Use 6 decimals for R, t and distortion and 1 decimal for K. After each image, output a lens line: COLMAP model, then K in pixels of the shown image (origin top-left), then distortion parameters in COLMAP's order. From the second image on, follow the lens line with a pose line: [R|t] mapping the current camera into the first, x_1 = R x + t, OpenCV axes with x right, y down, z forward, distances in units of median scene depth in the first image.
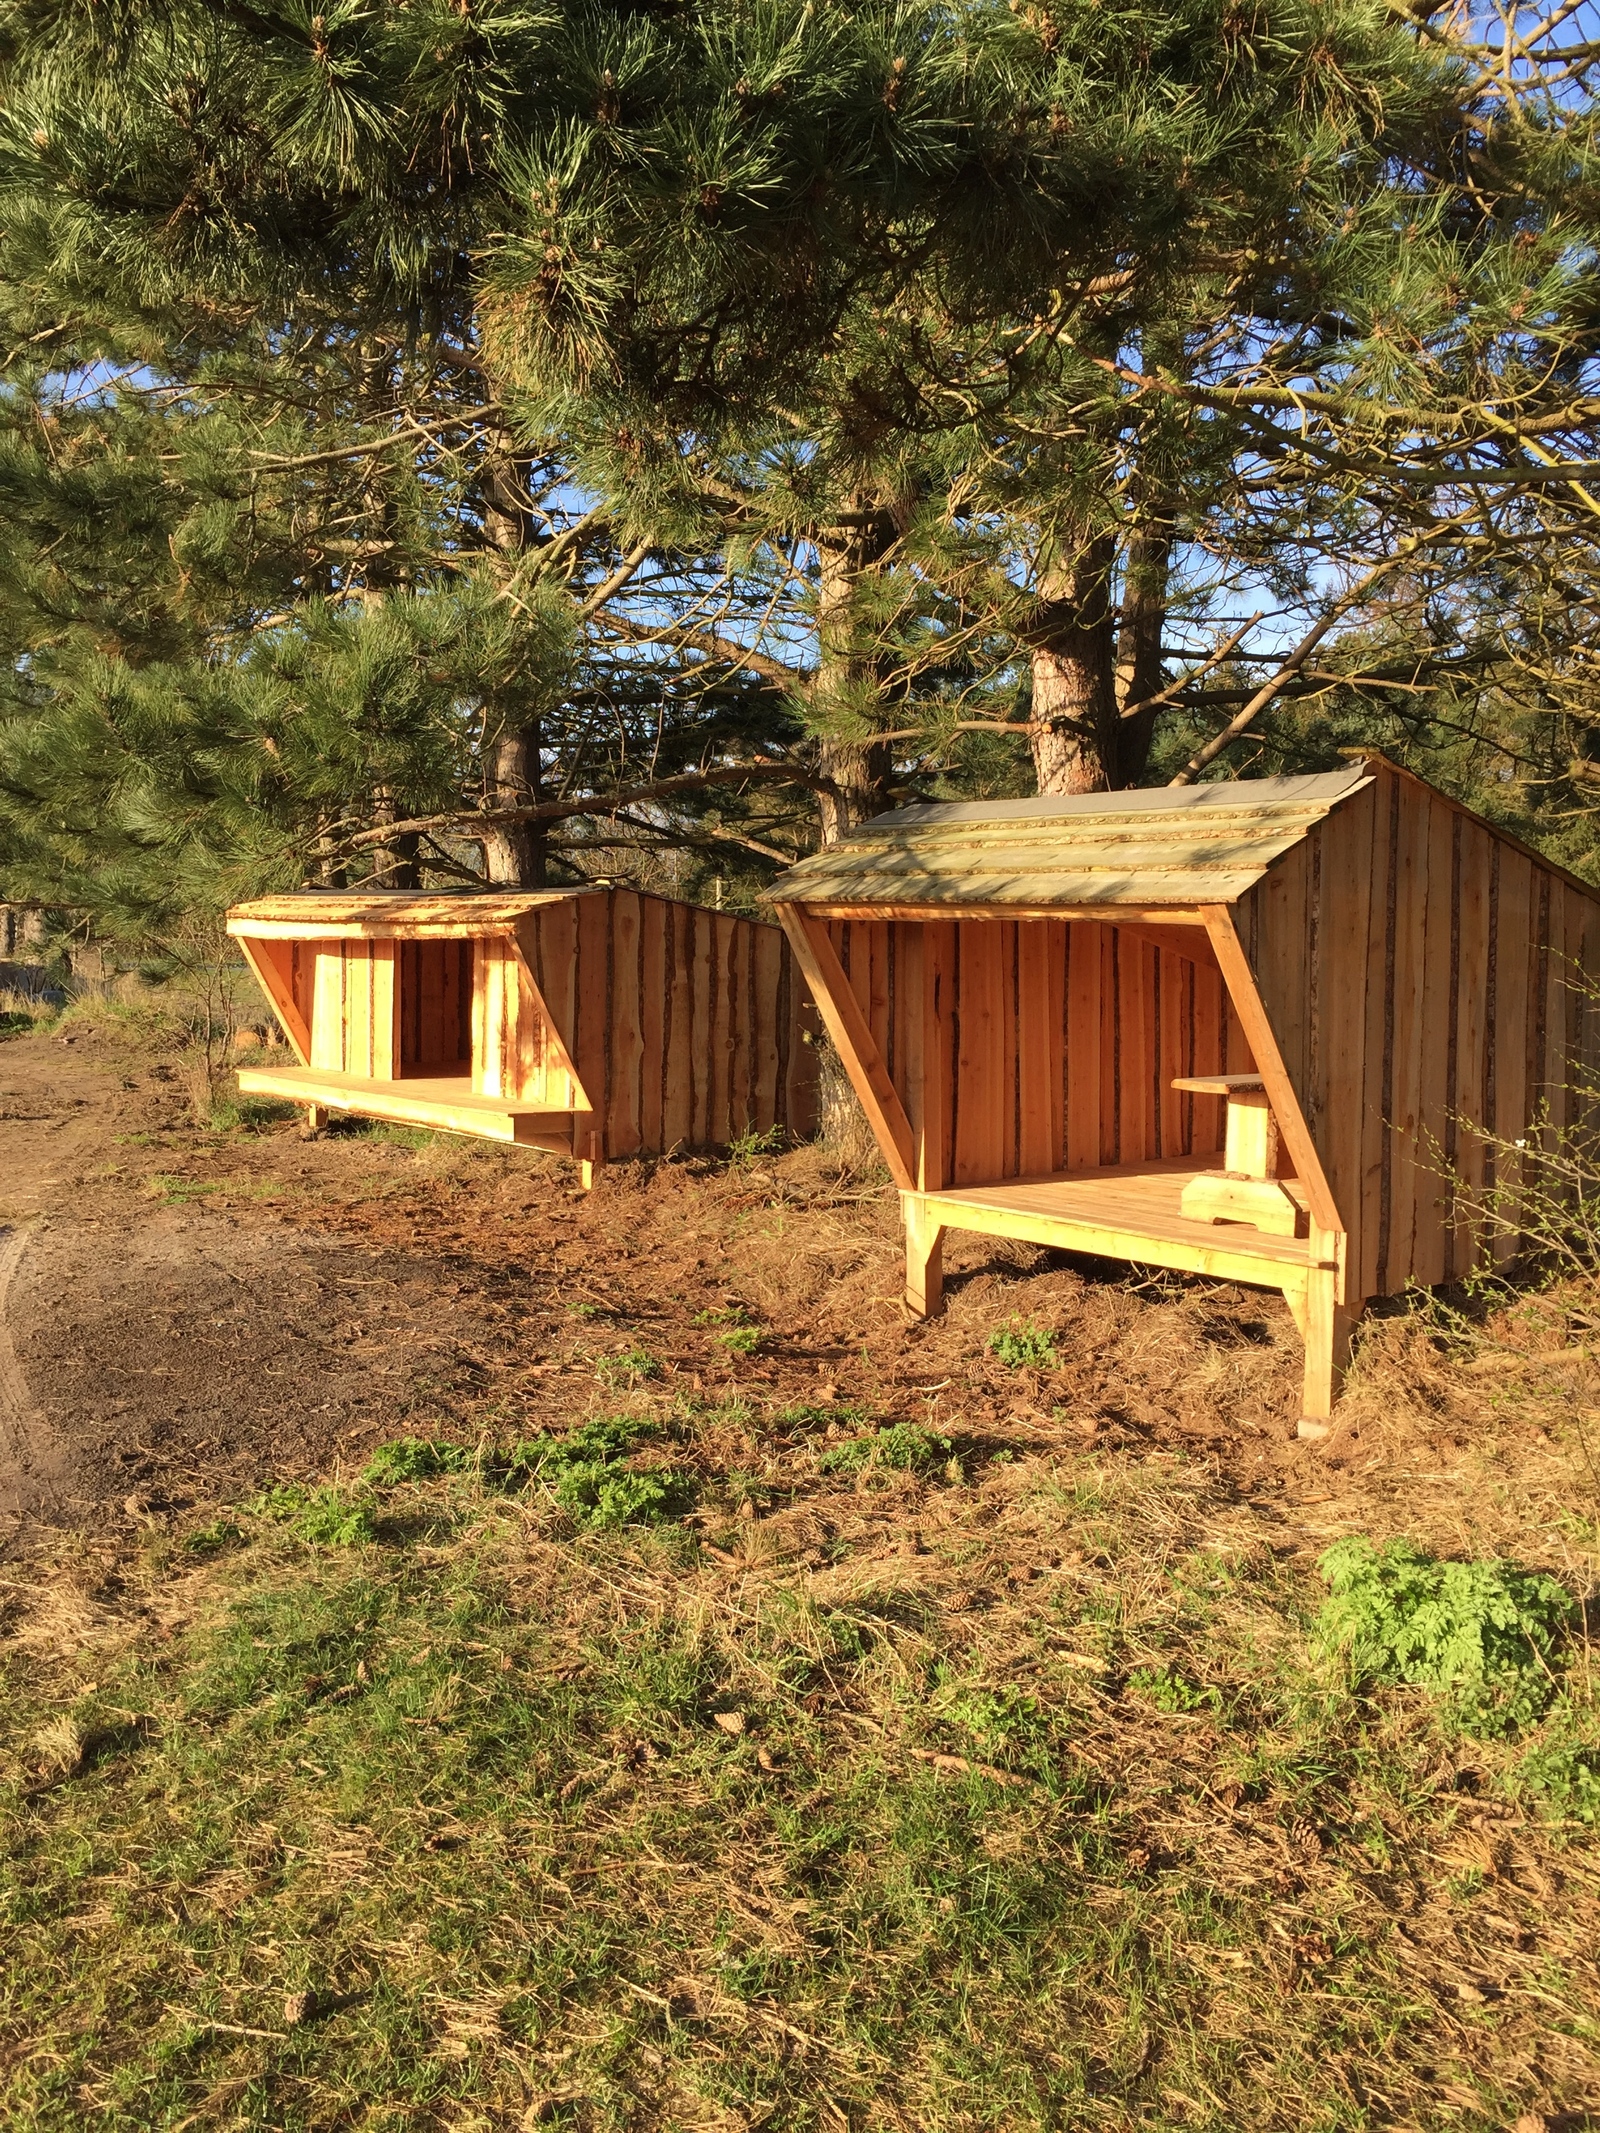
lens RADIAL K [[1807.0, 0, 800.0], [0, 1807.0, 1066.5], [0, 0, 1]] dist [0.000569, -0.000005]
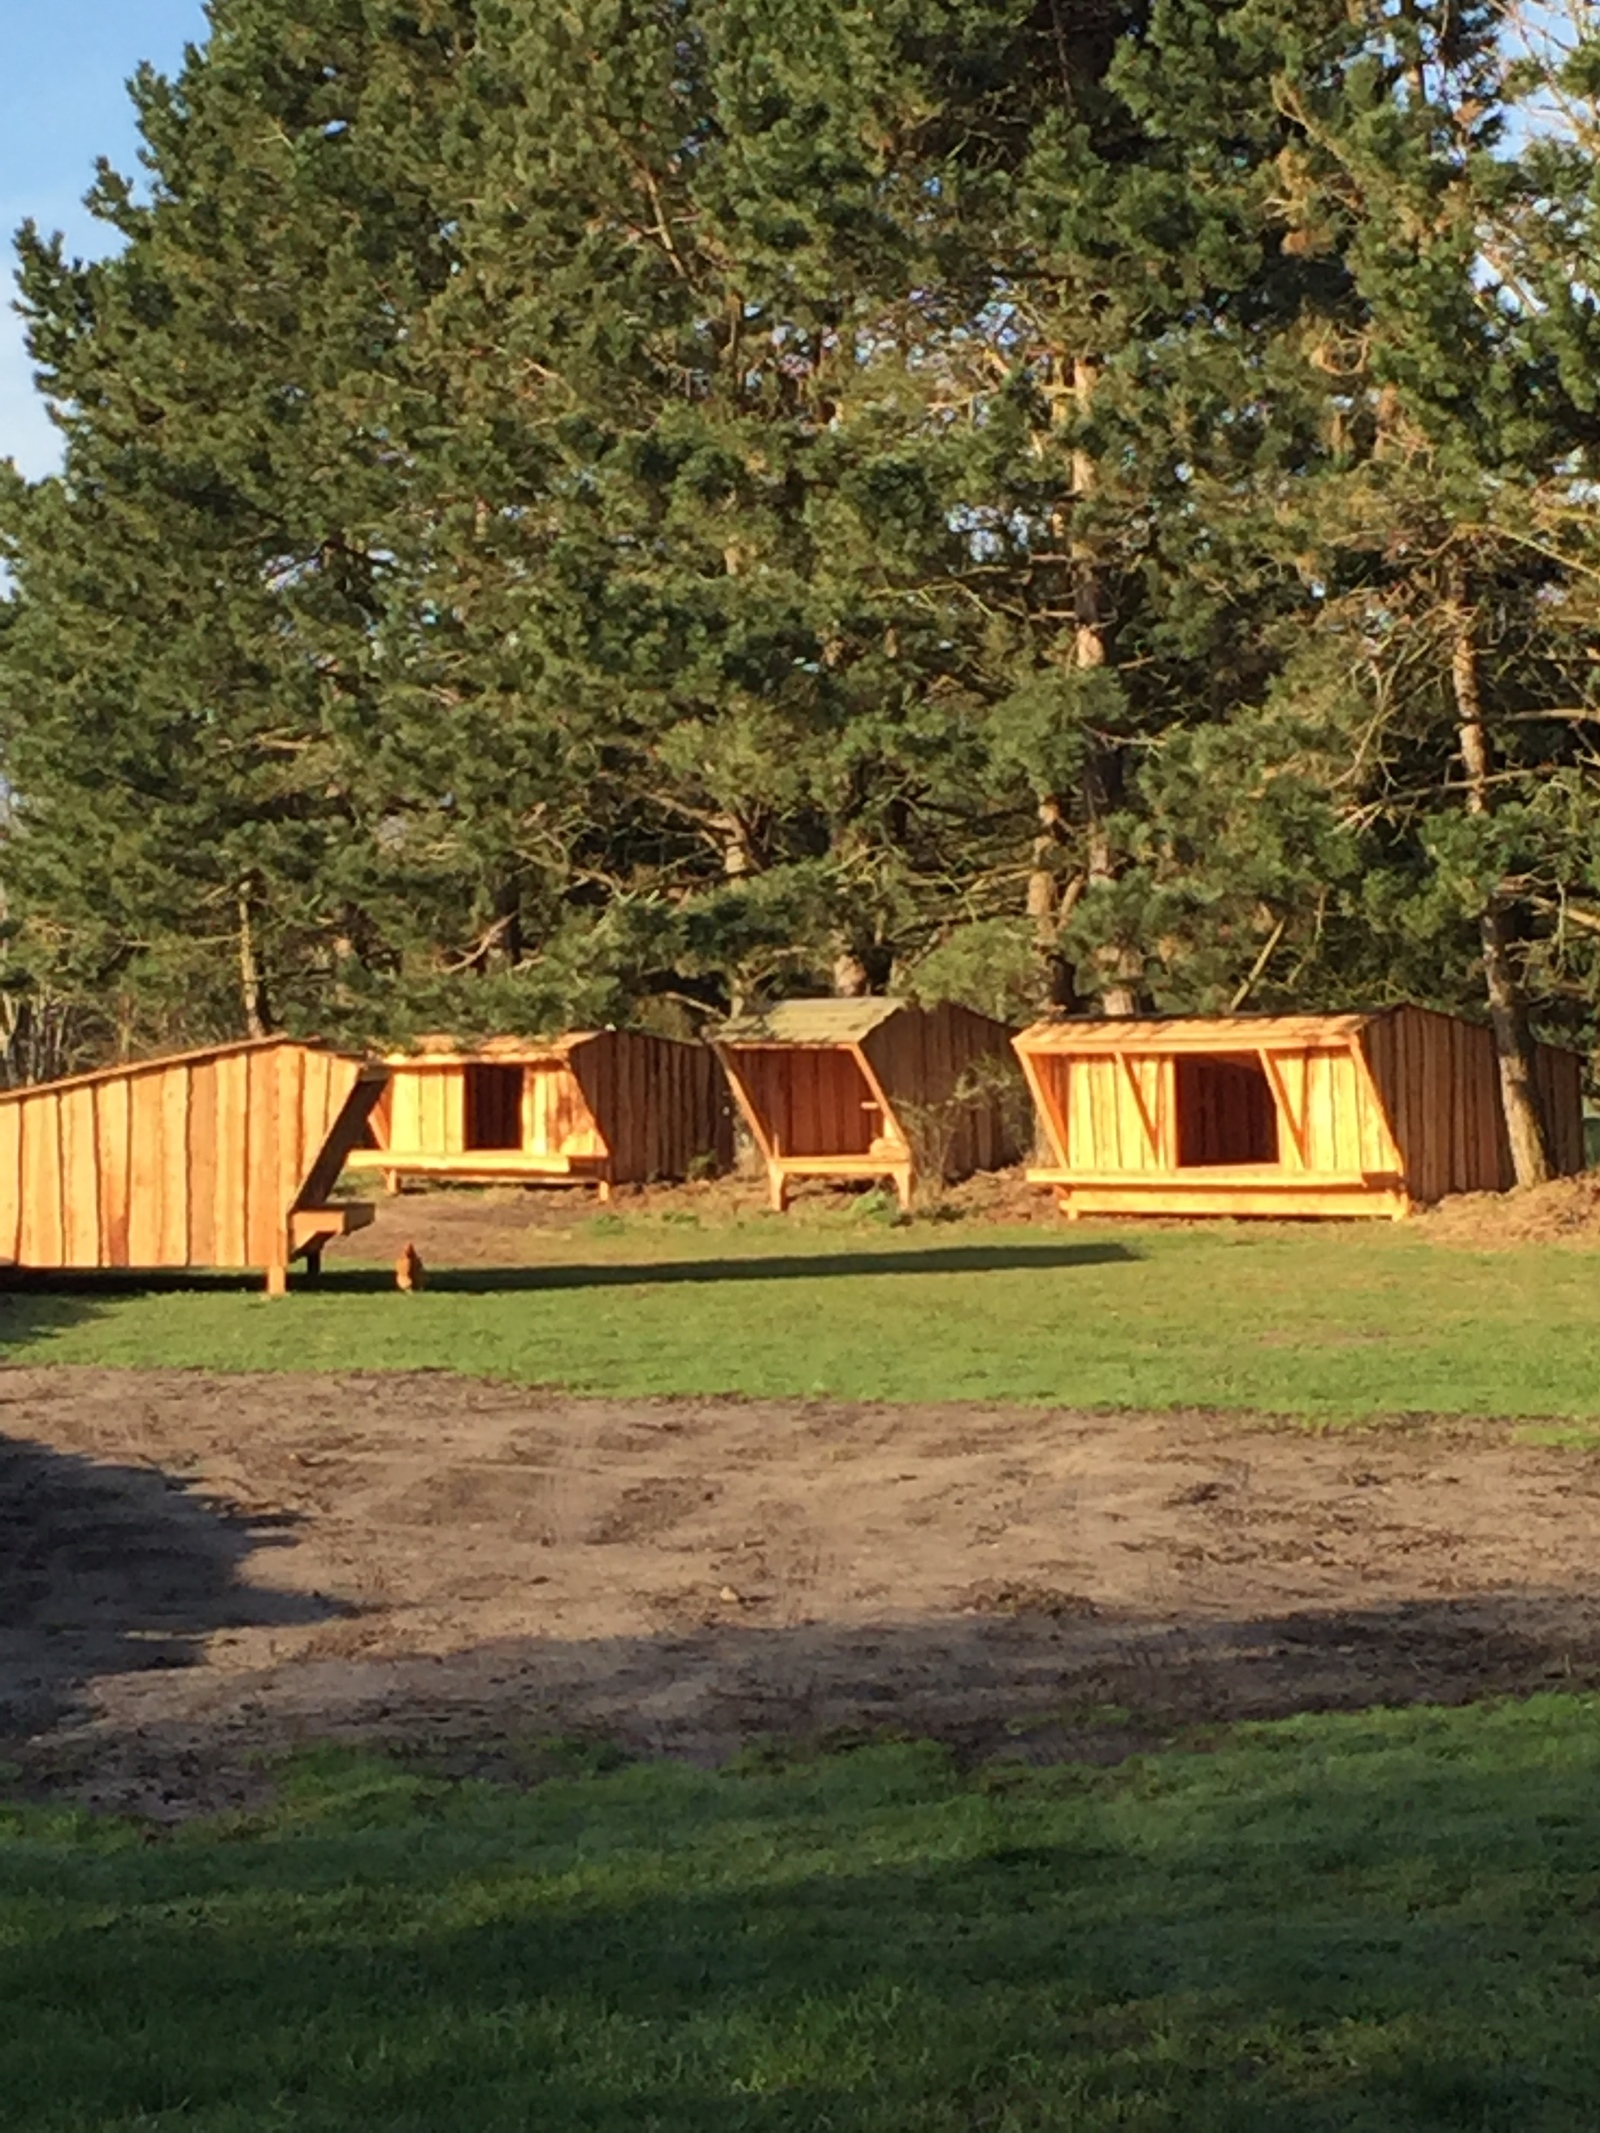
lens RADIAL K [[5979.0, 0, 800.0], [0, 5979.0, 1066.5], [0, 0, 1]] dist [-0.000372, -0.005541]
pose [[0.999455, -0.025149, 0.021399, -0.049135], [0.026564, 0.997286, -0.068662, 0.355813], [-0.019614, 0.069193, 0.997410, -5.021027]]
